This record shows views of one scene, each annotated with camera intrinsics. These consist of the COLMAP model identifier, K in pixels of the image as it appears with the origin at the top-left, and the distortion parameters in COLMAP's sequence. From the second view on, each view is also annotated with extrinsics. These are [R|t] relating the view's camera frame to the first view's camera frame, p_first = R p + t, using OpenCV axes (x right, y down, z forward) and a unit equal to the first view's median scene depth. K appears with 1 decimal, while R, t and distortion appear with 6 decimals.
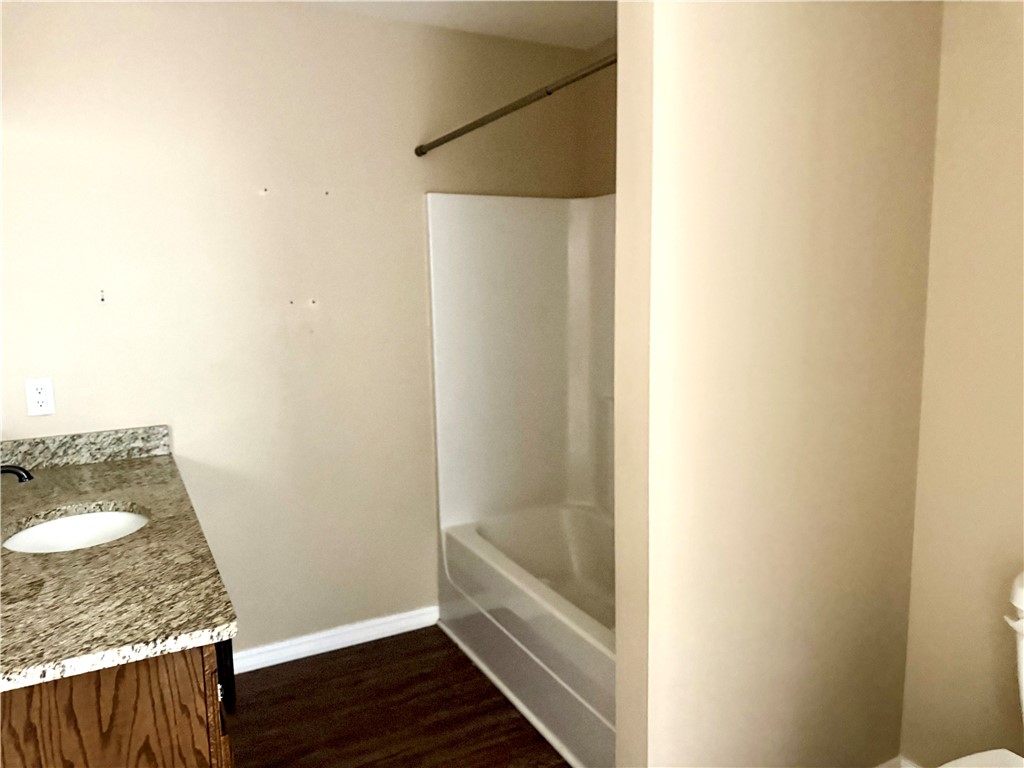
lens RADIAL K [[722.6, 0, 509.2], [0, 722.6, 384.7], [0, 0, 1]] dist [0.035926, -0.040474]
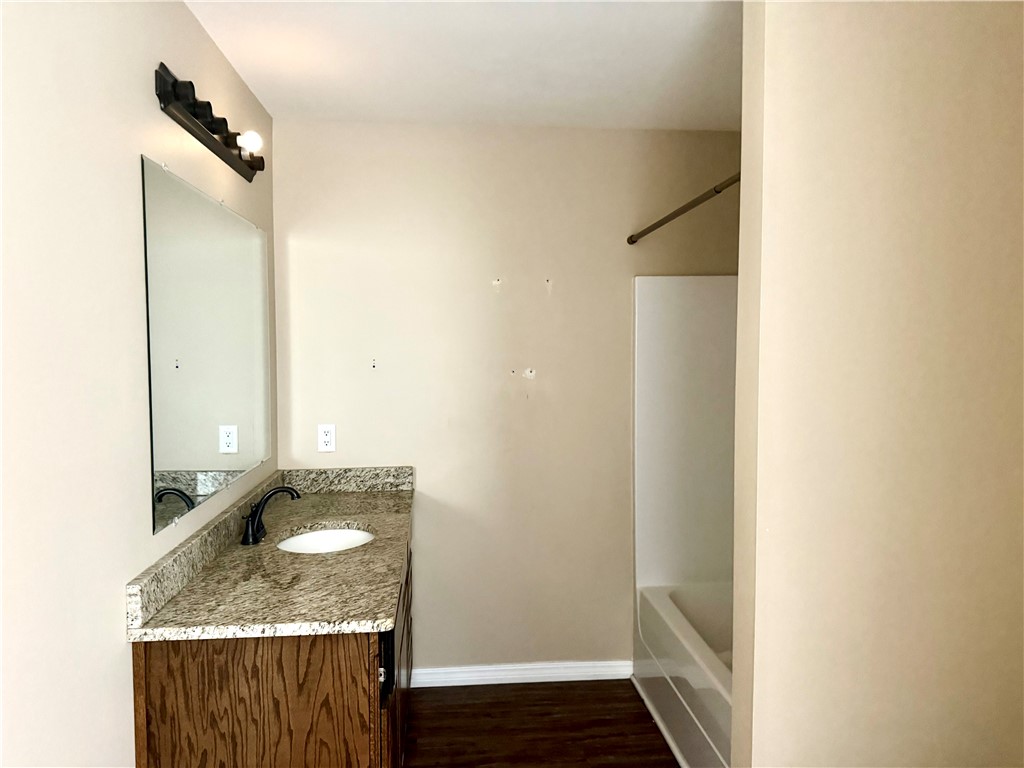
lens RADIAL K [[722.6, 0, 512.5], [0, 722.6, 381.0], [0, 0, 1]] dist [0.035926, -0.040474]
pose [[0.920867, 0.033195, -0.388460, 0.231720], [-0.066151, 0.995225, -0.071769, -0.018497], [0.384223, 0.091786, 0.918666, -0.121228]]
